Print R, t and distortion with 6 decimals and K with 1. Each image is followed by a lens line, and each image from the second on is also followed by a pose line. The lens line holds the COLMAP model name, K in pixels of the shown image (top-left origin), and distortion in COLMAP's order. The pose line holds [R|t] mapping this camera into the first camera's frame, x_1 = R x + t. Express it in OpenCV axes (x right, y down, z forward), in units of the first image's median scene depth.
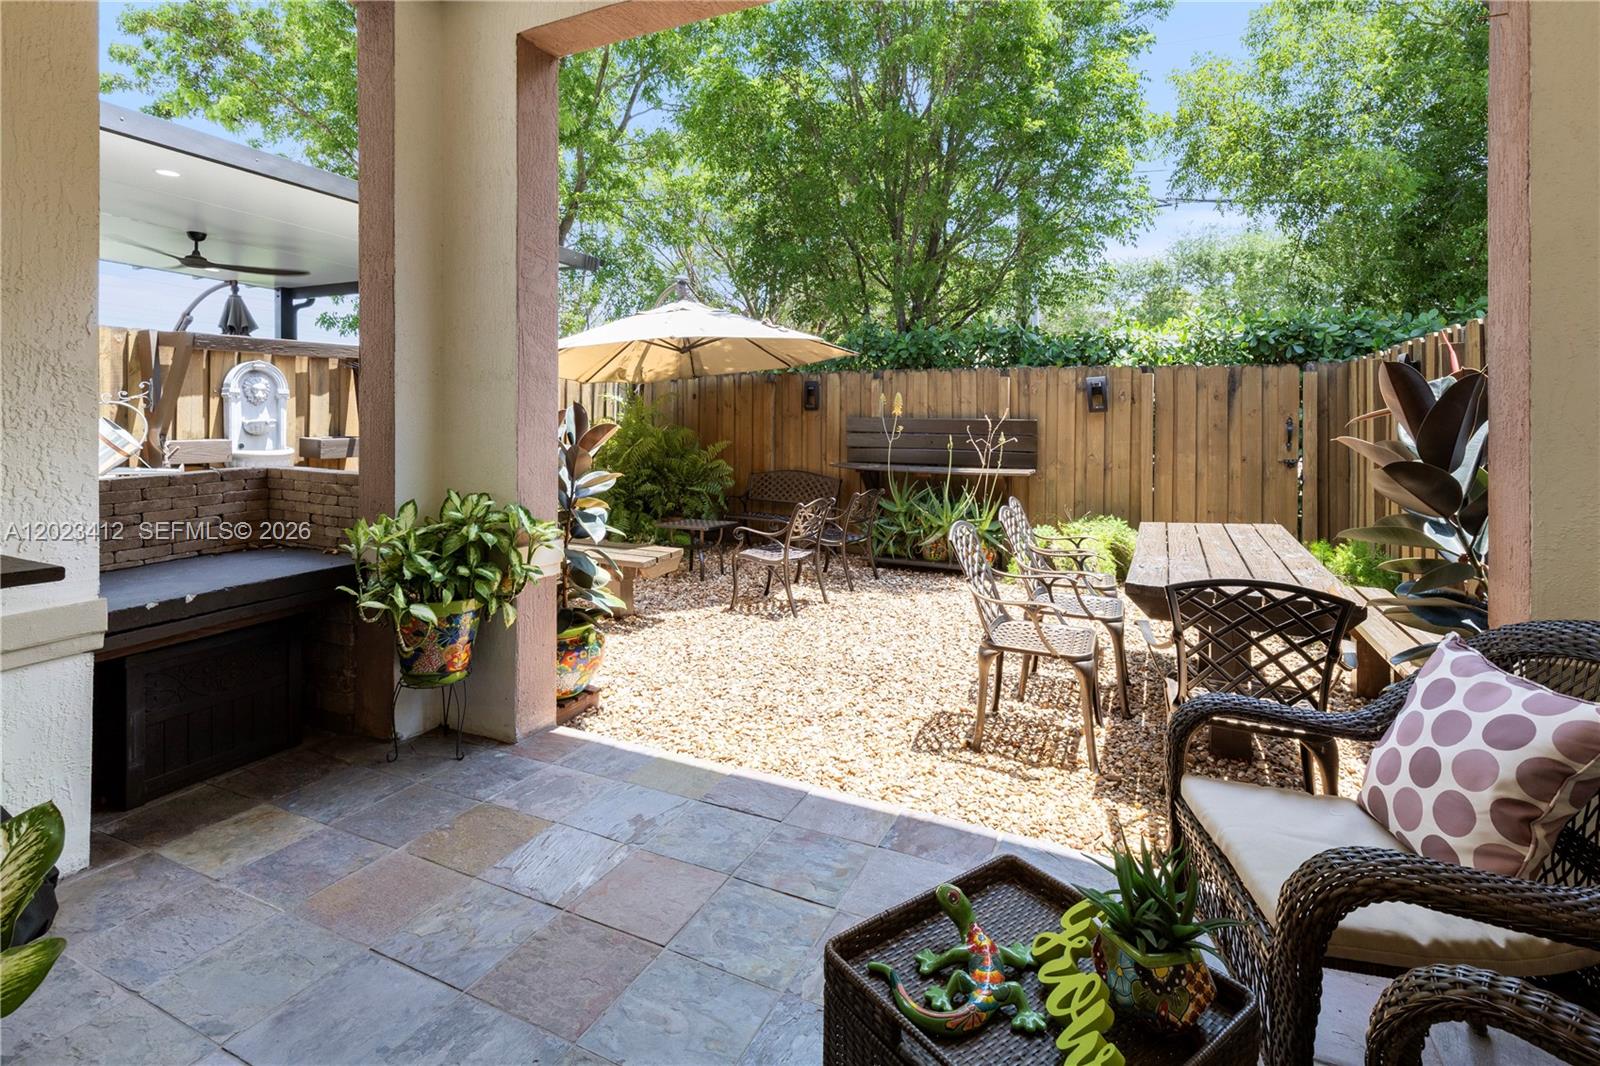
lens RADIAL K [[760.5, 0, 789.9], [0, 760.5, 410.4], [0, 0, 1]] dist [0.011538, -0.001921]
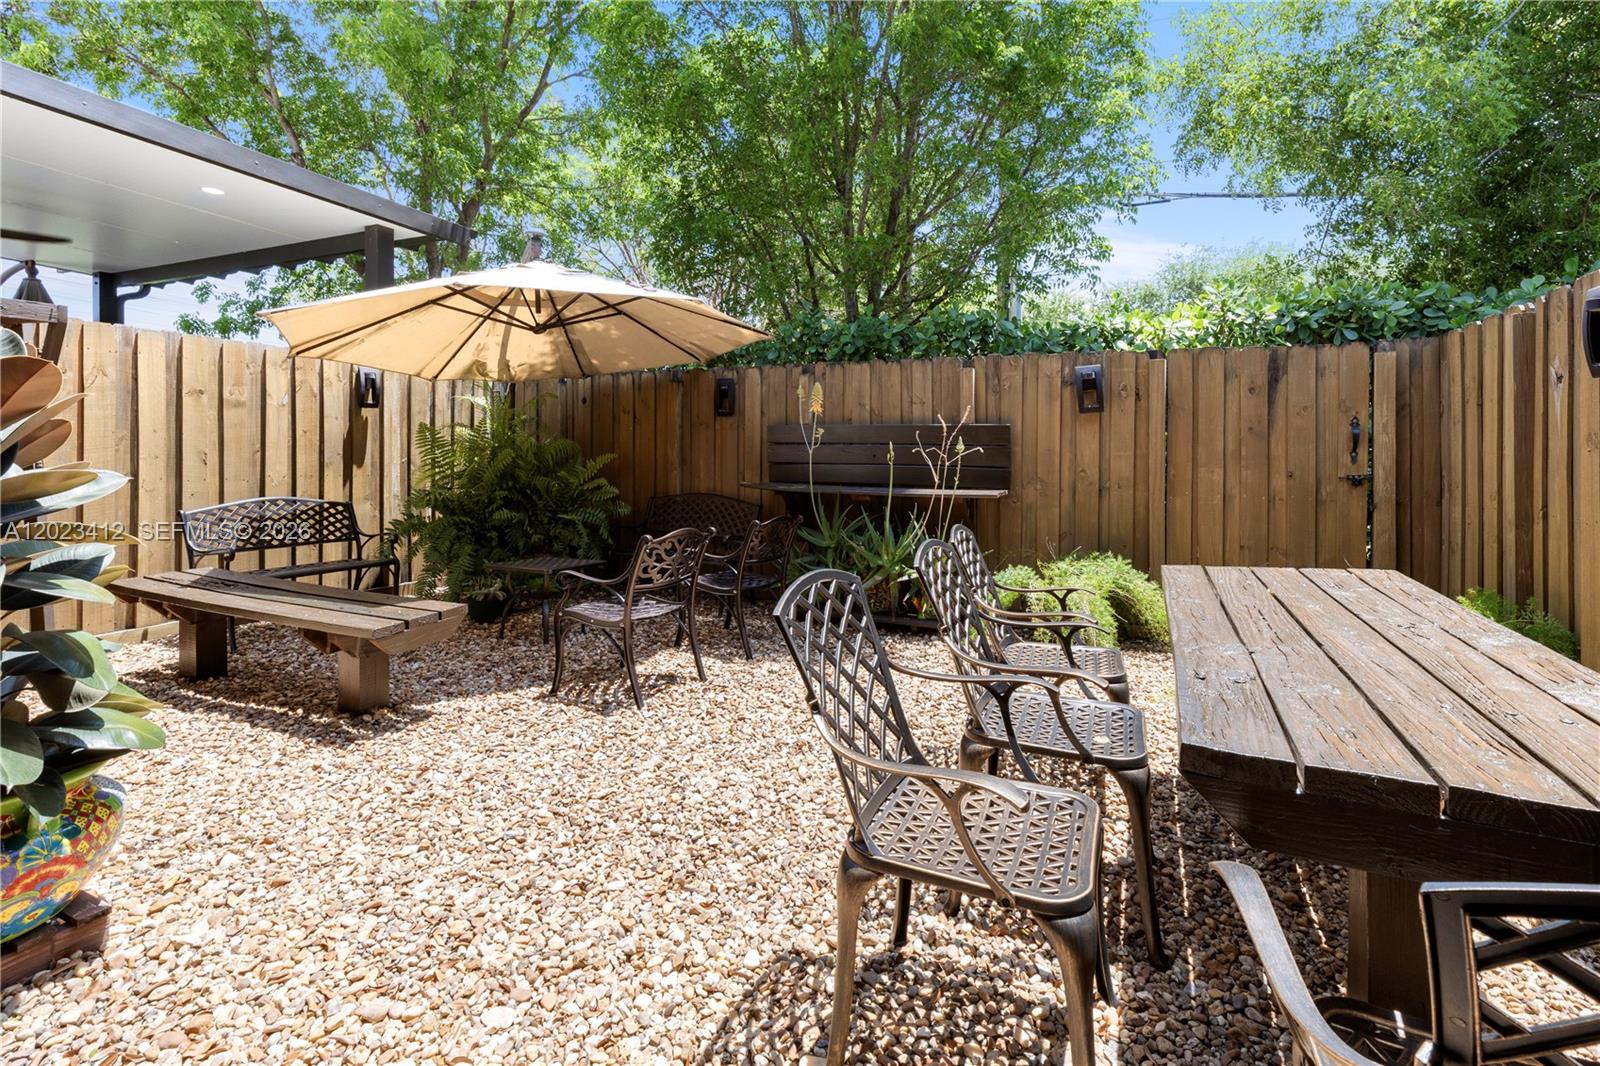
lens RADIAL K [[760.5, 0, 793.8], [0, 760.5, 437.5], [0, 0, 1]] dist [0.011538, -0.001921]
pose [[0.999839, 0.002362, 0.017810, 0.094839], [-0.002234, 0.999972, -0.007193, 0.030360], [-0.017826, 0.007152, 0.999816, 0.245515]]
